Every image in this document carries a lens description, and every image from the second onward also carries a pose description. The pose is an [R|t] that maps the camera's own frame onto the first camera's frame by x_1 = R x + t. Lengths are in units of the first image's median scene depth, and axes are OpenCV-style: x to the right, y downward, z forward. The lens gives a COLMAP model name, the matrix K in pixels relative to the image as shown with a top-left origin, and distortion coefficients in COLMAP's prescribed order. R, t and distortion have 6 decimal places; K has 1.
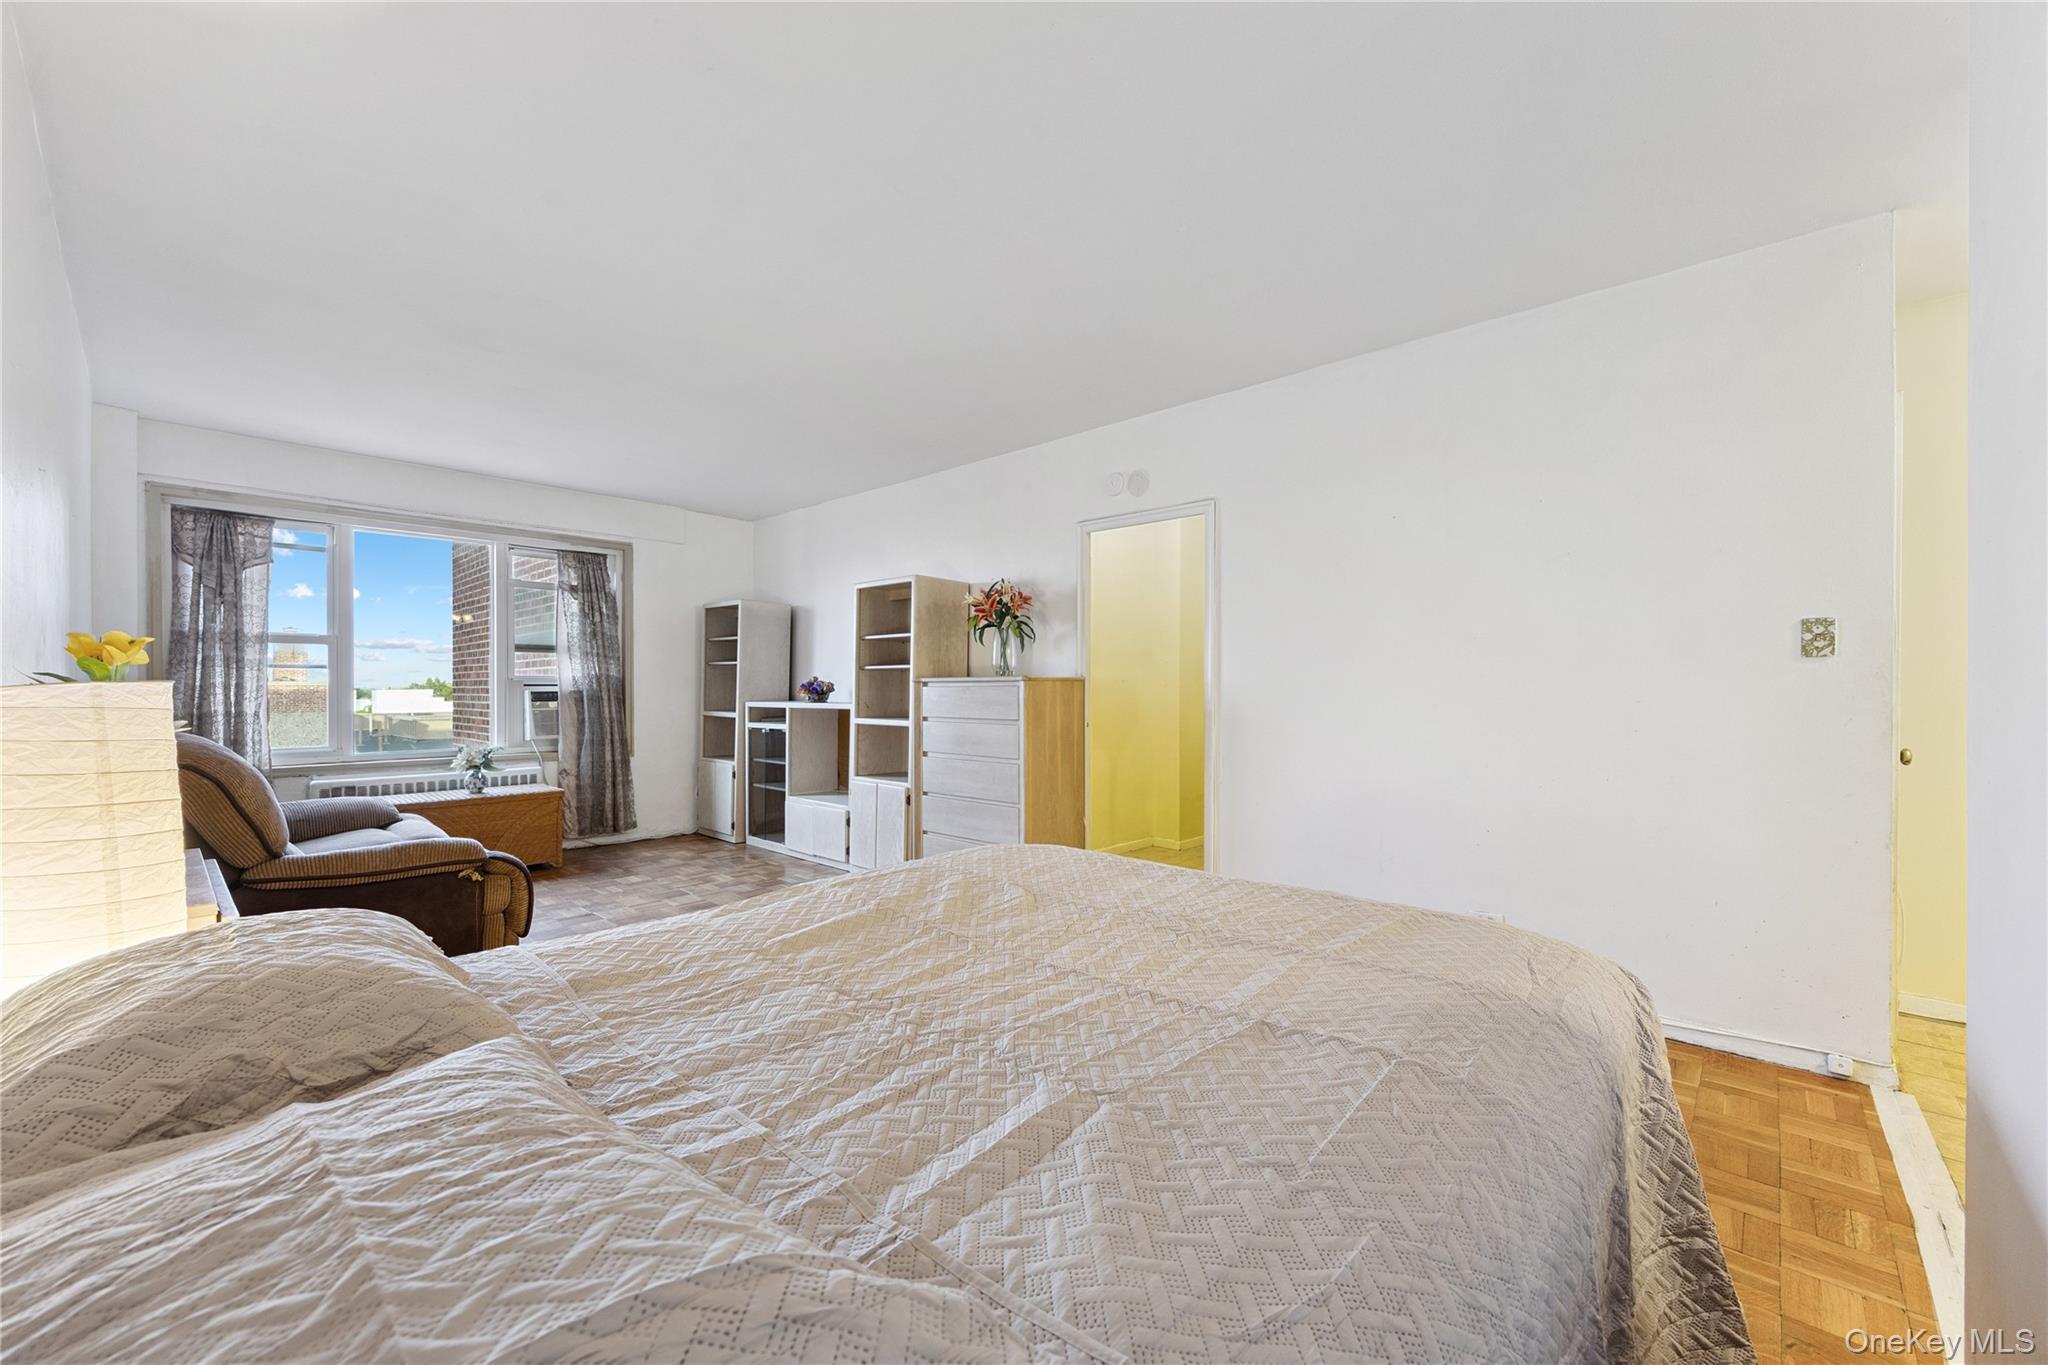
lens RADIAL K [[826.6, 0, 991.5], [0, 826.6, 686.9], [0, 0, 1]] dist [0.000811, 0.000107]
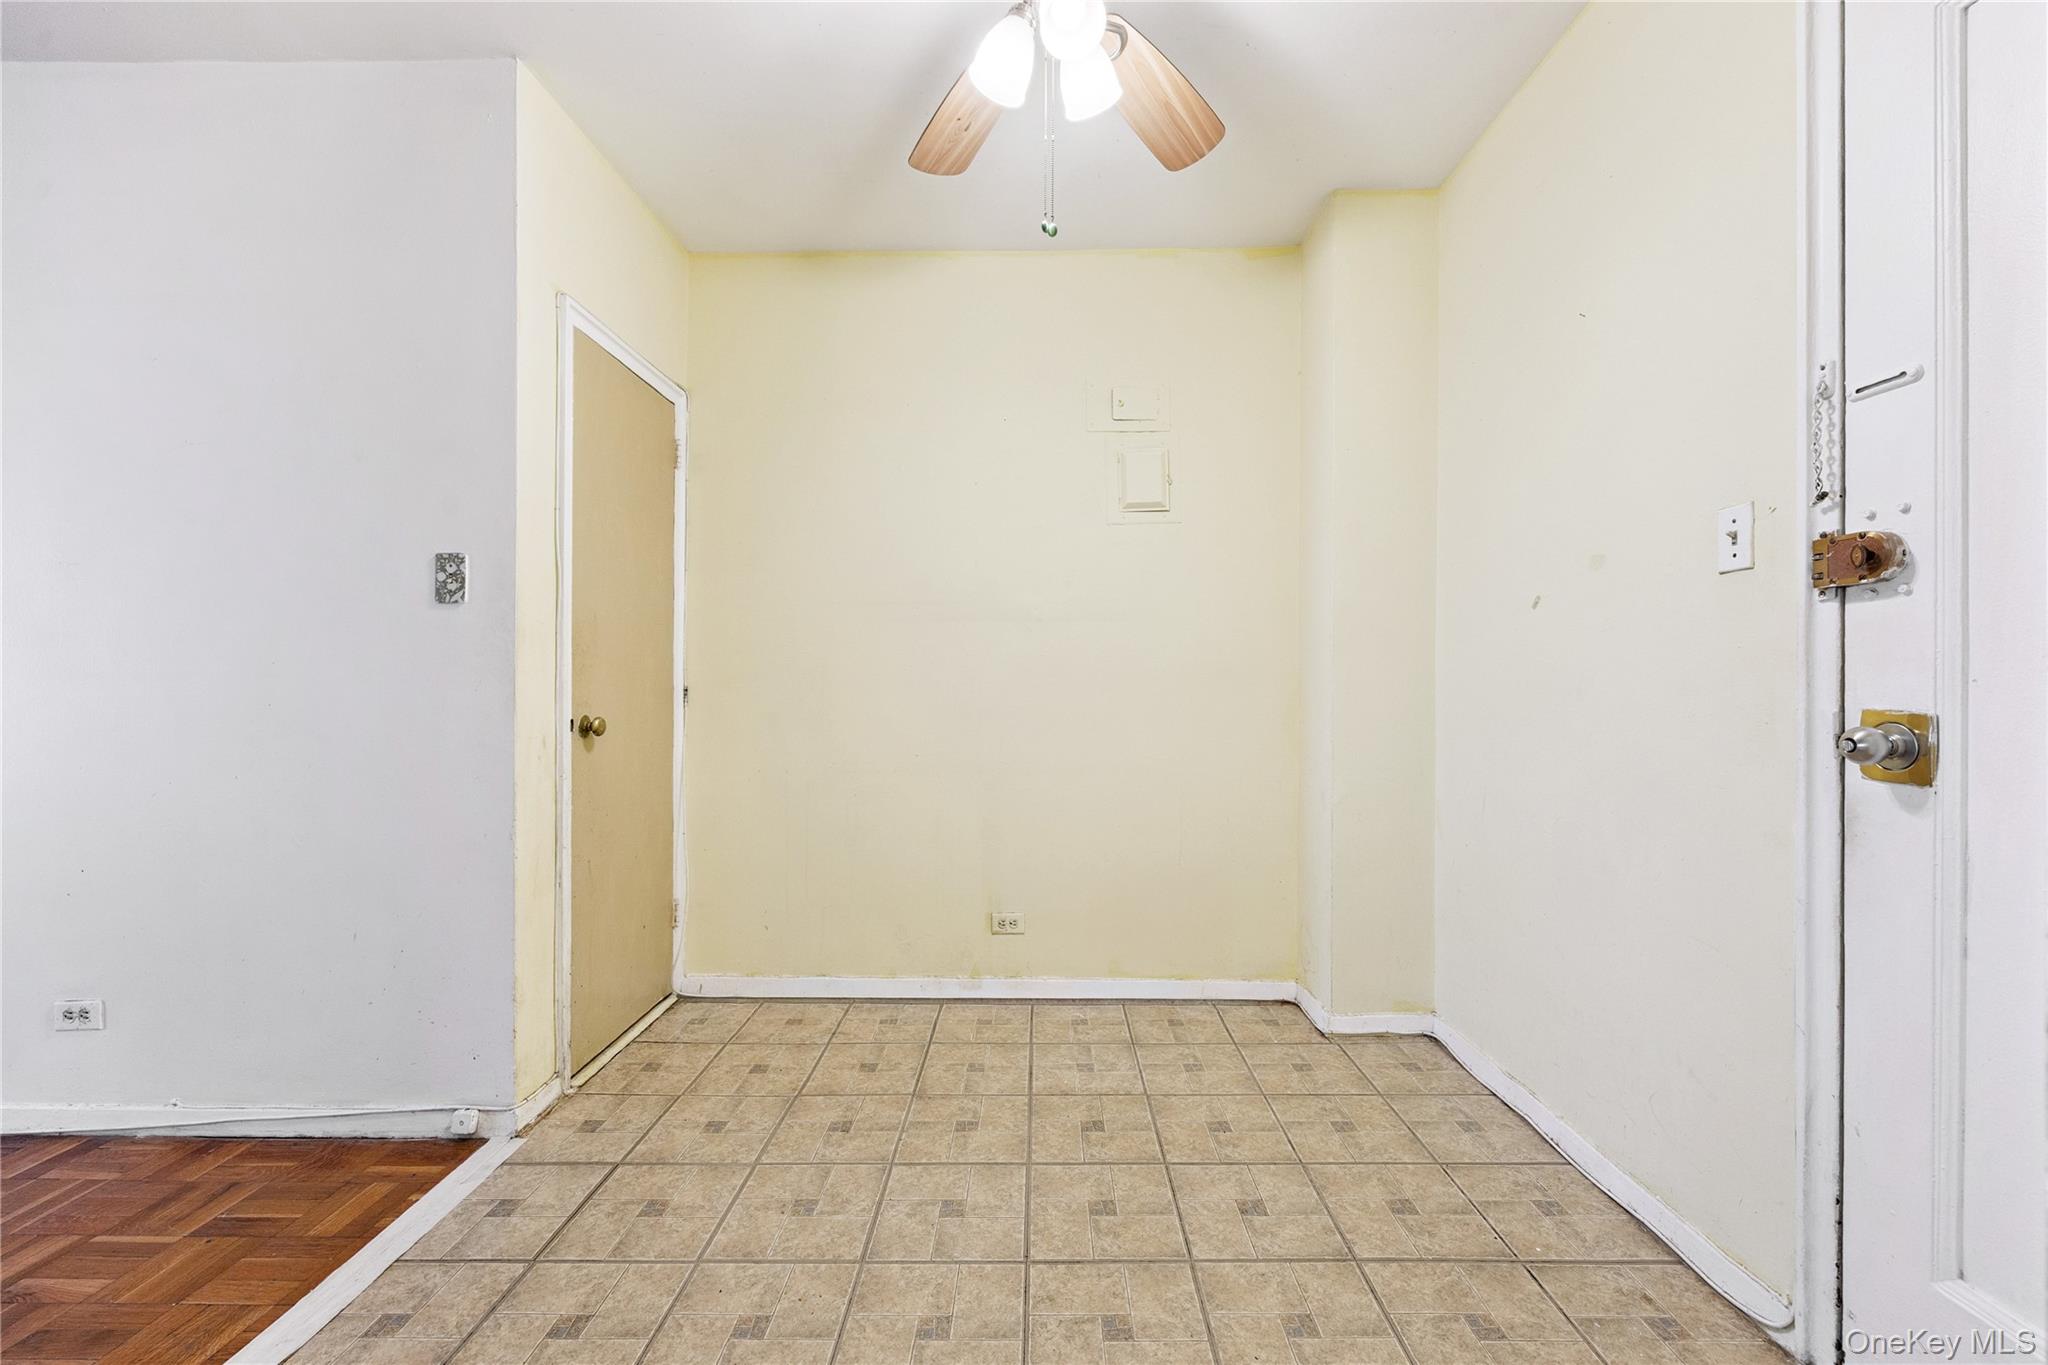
lens RADIAL K [[814.4, 0, 1064.1], [0, 814.4, 685.7], [0, 0, 1]] dist [0.000377, -0.000060]
pose [[0.722748, -0.002261, 0.691108, 0.431932], [-0.000214, 0.999994, 0.003496, 0.018859], [-0.691112, -0.002675, 0.722743, 0.021997]]
